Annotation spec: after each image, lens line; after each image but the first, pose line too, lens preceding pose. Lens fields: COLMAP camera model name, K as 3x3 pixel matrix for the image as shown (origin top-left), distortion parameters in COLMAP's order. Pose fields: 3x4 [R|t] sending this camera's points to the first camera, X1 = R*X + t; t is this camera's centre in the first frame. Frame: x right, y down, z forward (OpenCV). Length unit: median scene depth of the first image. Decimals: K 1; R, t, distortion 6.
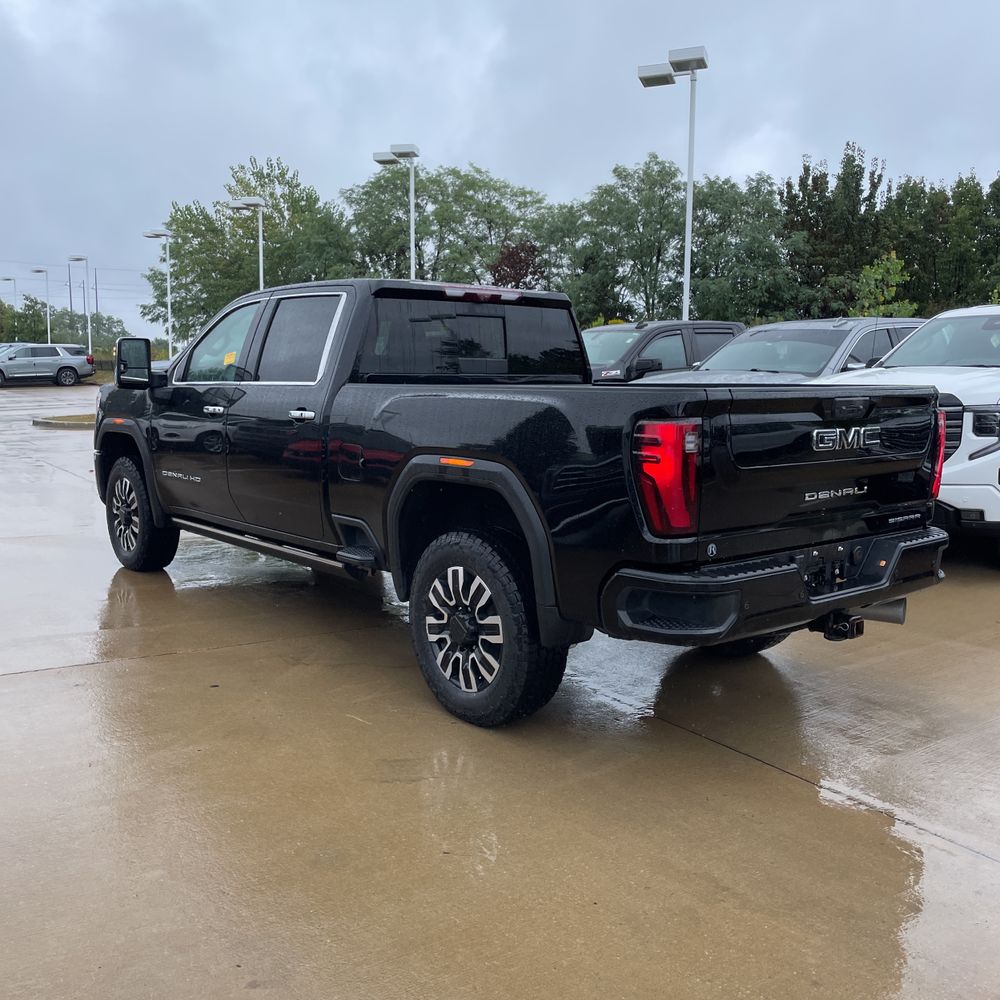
lens RADIAL K [[1022.7, 0, 496.0], [0, 1022.7, 502.1], [0, 0, 1]] dist [0.035277, 0.000000]
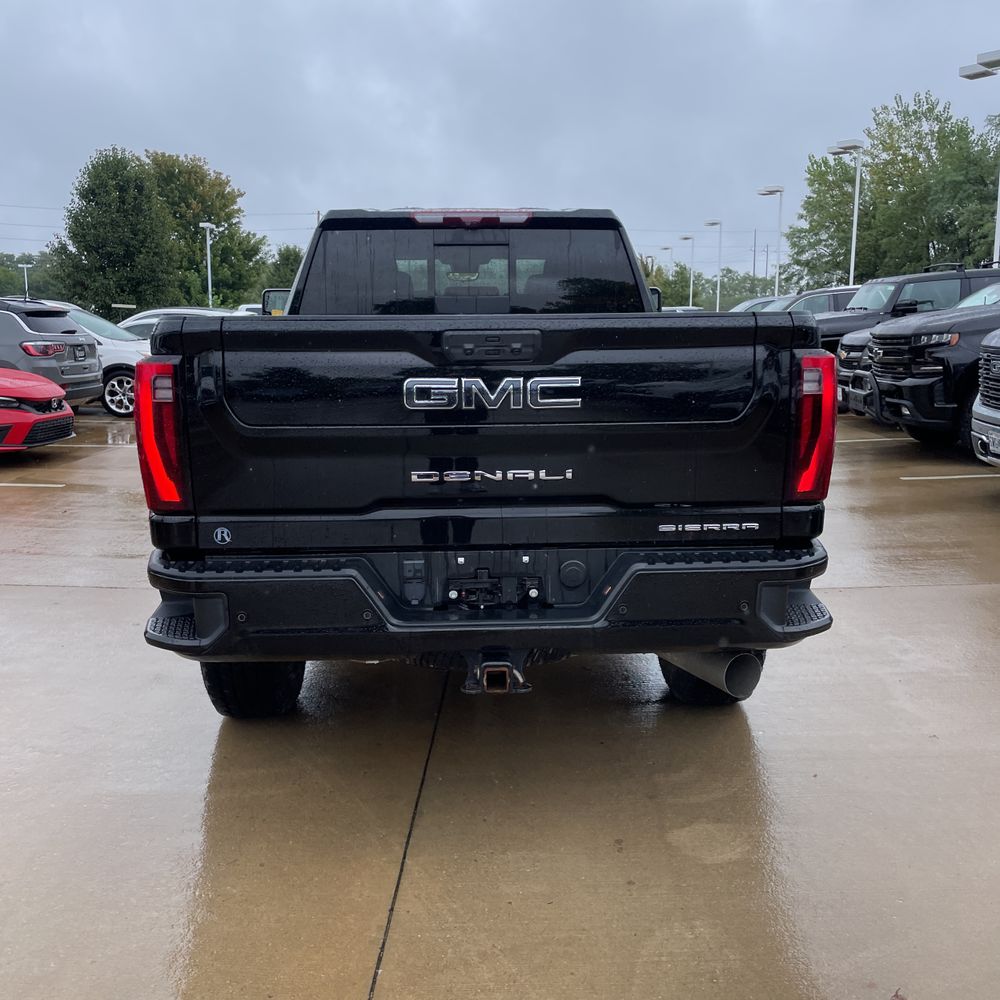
lens RADIAL K [[1022.7, 0, 504.1], [0, 1022.7, 503.0], [0, 0, 1]] dist [0.035277, 0.000000]
pose [[0.800232, 0.085561, -0.593556, 0.238272], [-0.062788, 0.996284, 0.058963, -0.009792], [0.596395, -0.009916, 0.802630, 0.154146]]
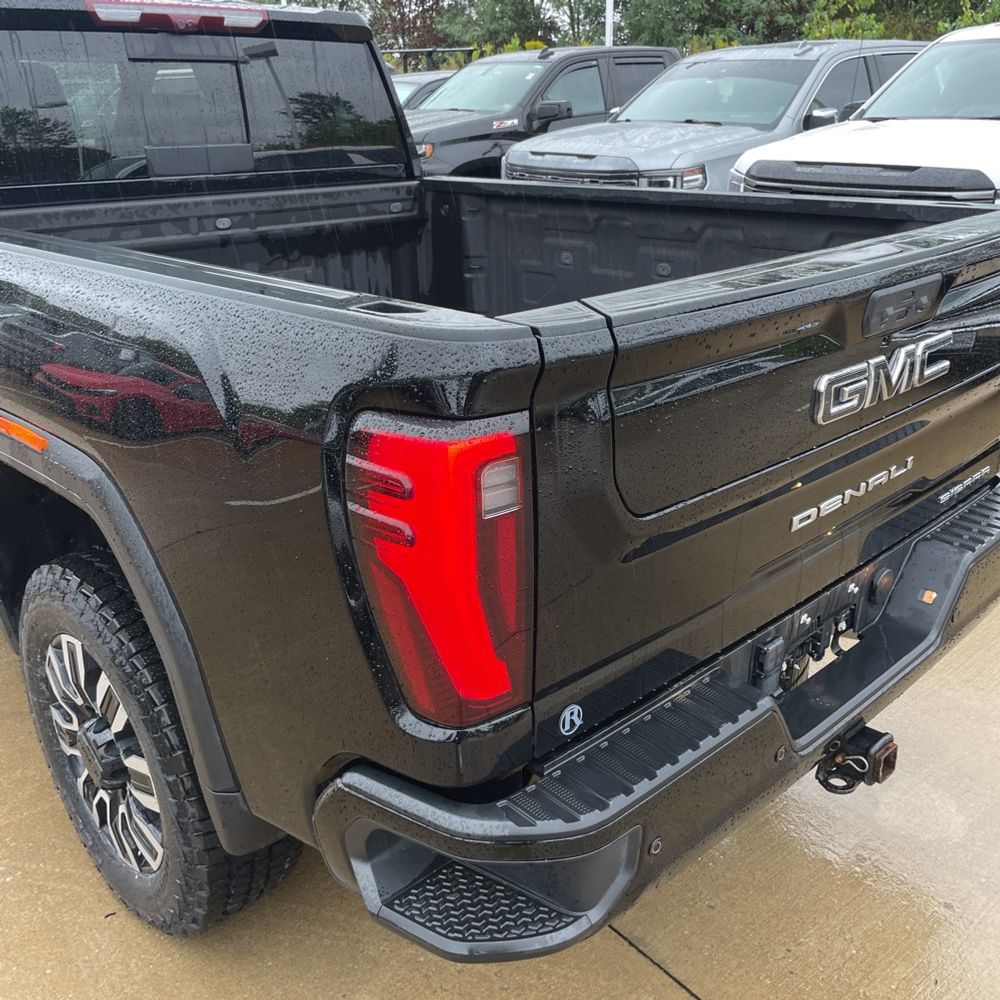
lens RADIAL K [[1022.7, 0, 521.9], [0, 1022.7, 498.8], [0, 0, 1]] dist [0.035277, 0.000000]
pose [[0.995625, -0.047665, 0.080369, 0.047927], [0.026811, 0.969668, 0.242949, -0.039344], [-0.089512, -0.239732, 0.966704, 0.186530]]
